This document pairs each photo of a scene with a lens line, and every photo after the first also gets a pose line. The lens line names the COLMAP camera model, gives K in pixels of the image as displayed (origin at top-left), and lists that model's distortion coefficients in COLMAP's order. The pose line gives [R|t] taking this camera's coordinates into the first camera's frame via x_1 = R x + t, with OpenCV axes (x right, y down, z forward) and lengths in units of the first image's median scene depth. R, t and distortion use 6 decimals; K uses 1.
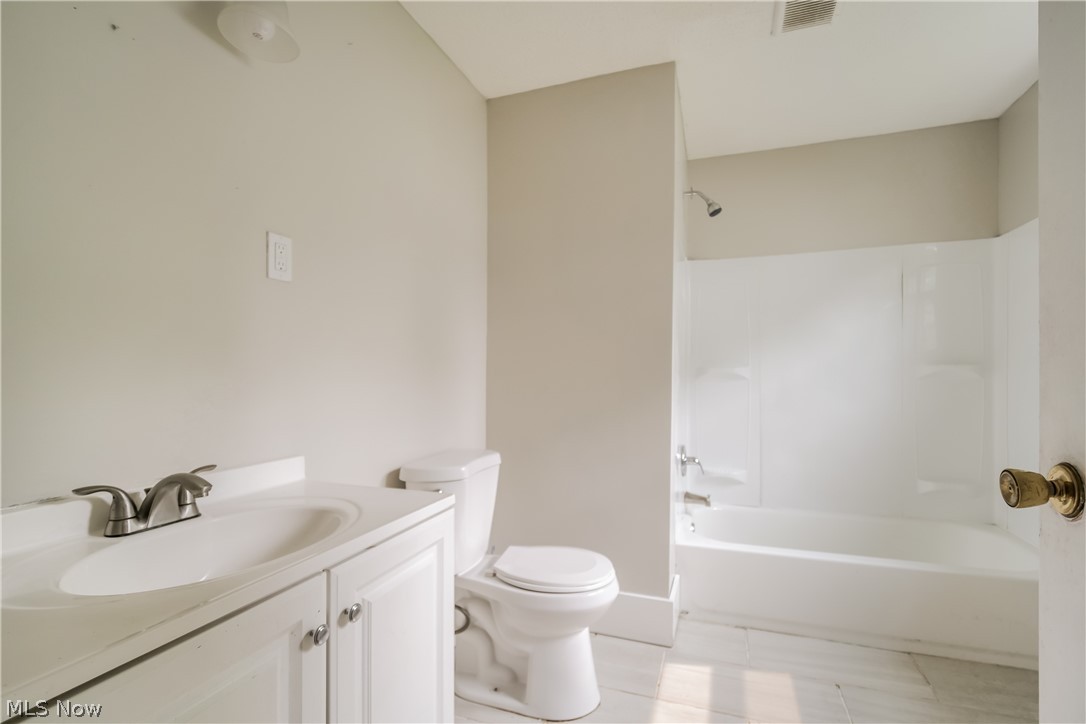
lens RADIAL K [[487.7, 0, 543.8], [0, 487.7, 364.0], [0, 0, 1]] dist [-0.000211, -0.000076]
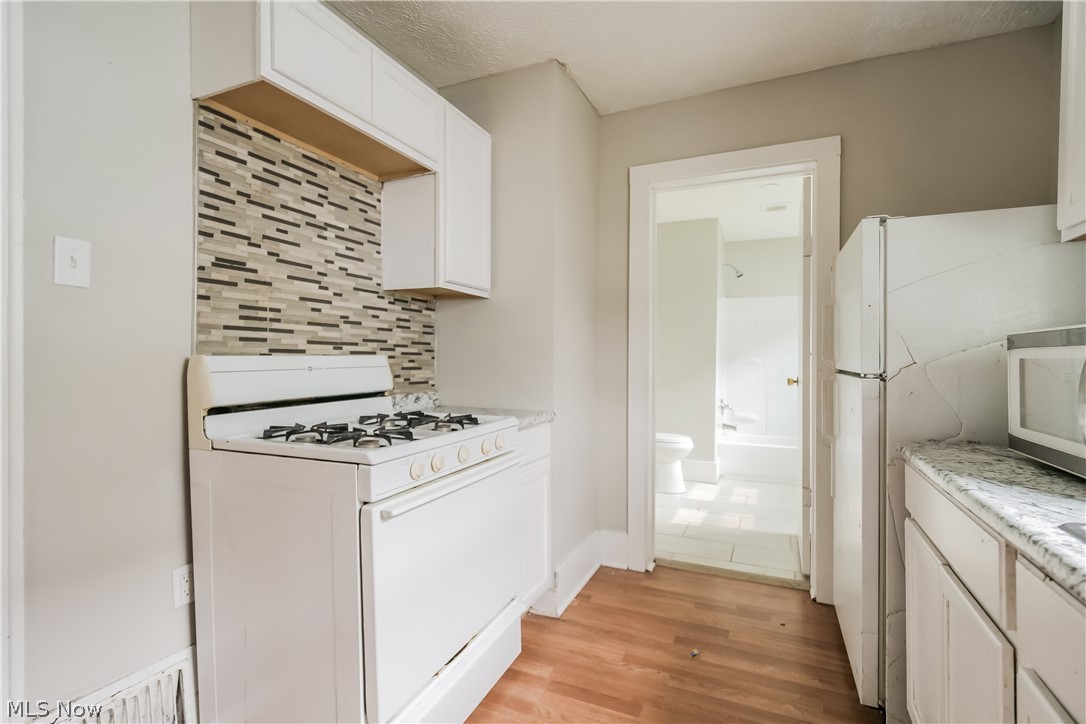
lens RADIAL K [[499.1, 0, 548.2], [0, 499.1, 358.0], [0, 0, 1]] dist [0.003881, -0.000011]
pose [[0.997705, 0.001407, -0.067702, -0.256648], [-0.001003, 0.999981, 0.006003, -0.001868], [0.067709, -0.005921, 0.997688, -0.978435]]
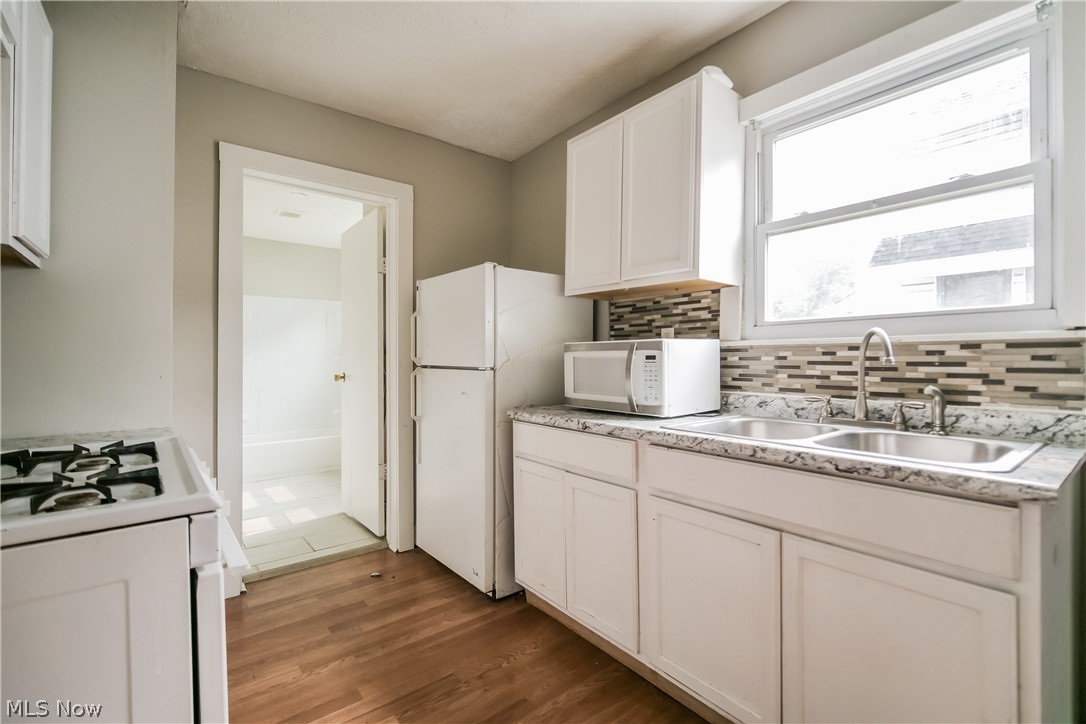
lens RADIAL K [[480.0, 0, 535.5], [0, 480.0, 352.9], [0, 0, 1]] dist [-0.001067, -0.000380]
pose [[0.531910, 0.002978, 0.846796, -0.570387], [-0.001346, 0.999996, -0.002671, -0.003327], [-0.846800, 0.000281, 0.531912, -0.886673]]
